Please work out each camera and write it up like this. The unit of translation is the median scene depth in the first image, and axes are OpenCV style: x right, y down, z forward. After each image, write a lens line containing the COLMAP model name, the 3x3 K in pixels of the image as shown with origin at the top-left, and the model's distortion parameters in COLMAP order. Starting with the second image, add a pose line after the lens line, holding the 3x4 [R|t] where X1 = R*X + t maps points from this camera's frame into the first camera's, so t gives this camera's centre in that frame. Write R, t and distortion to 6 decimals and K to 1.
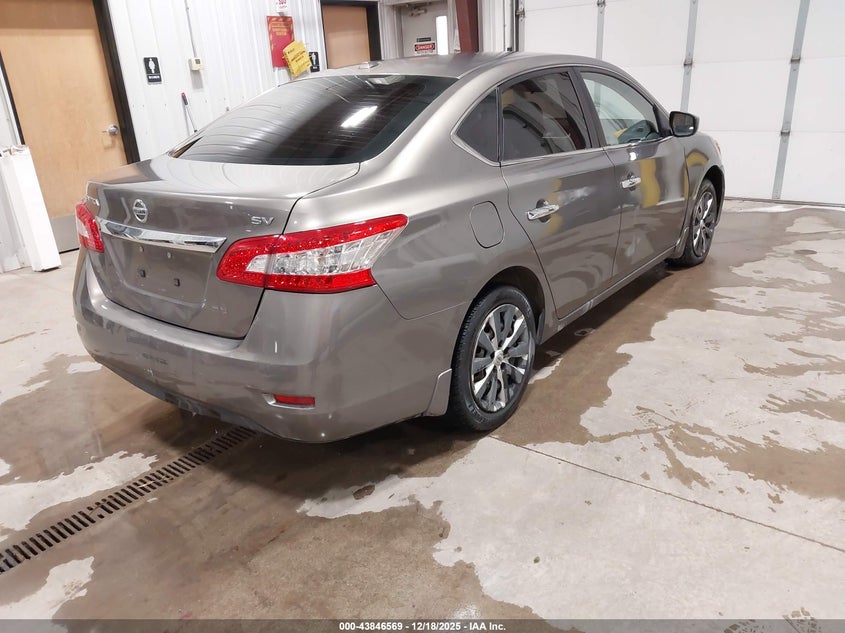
lens RADIAL K [[674.9, 0, 415.6], [0, 674.9, 318.4], [0, 0, 1]] dist [0.004624, 0.008818]
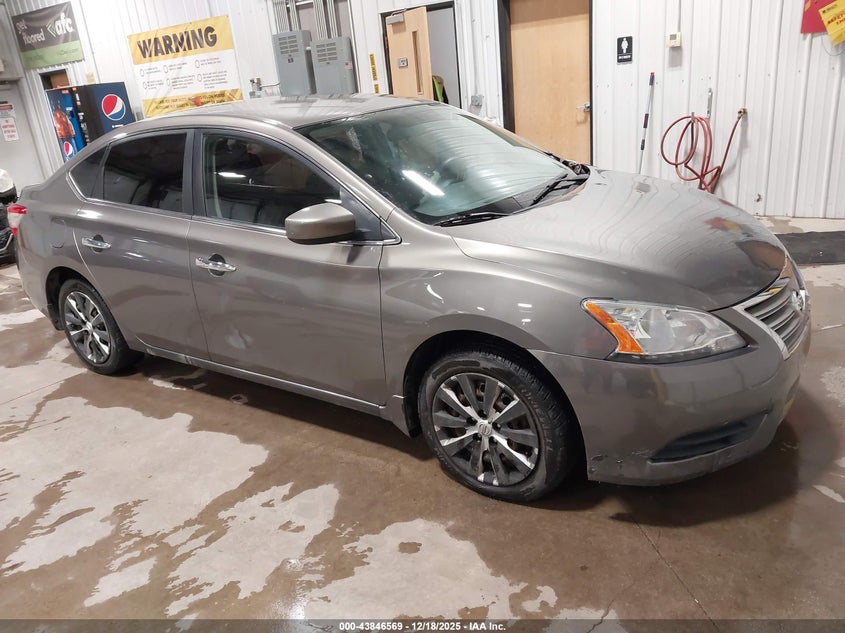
lens RADIAL K [[674.9, 0, 420.5], [0, 674.9, 319.8], [0, 0, 1]] dist [0.004624, 0.008818]
pose [[0.048390, 0.394483, -0.917628, 0.878509], [-0.257570, 0.892561, 0.370124, -0.401842], [0.965047, 0.218443, 0.144798, 0.864589]]
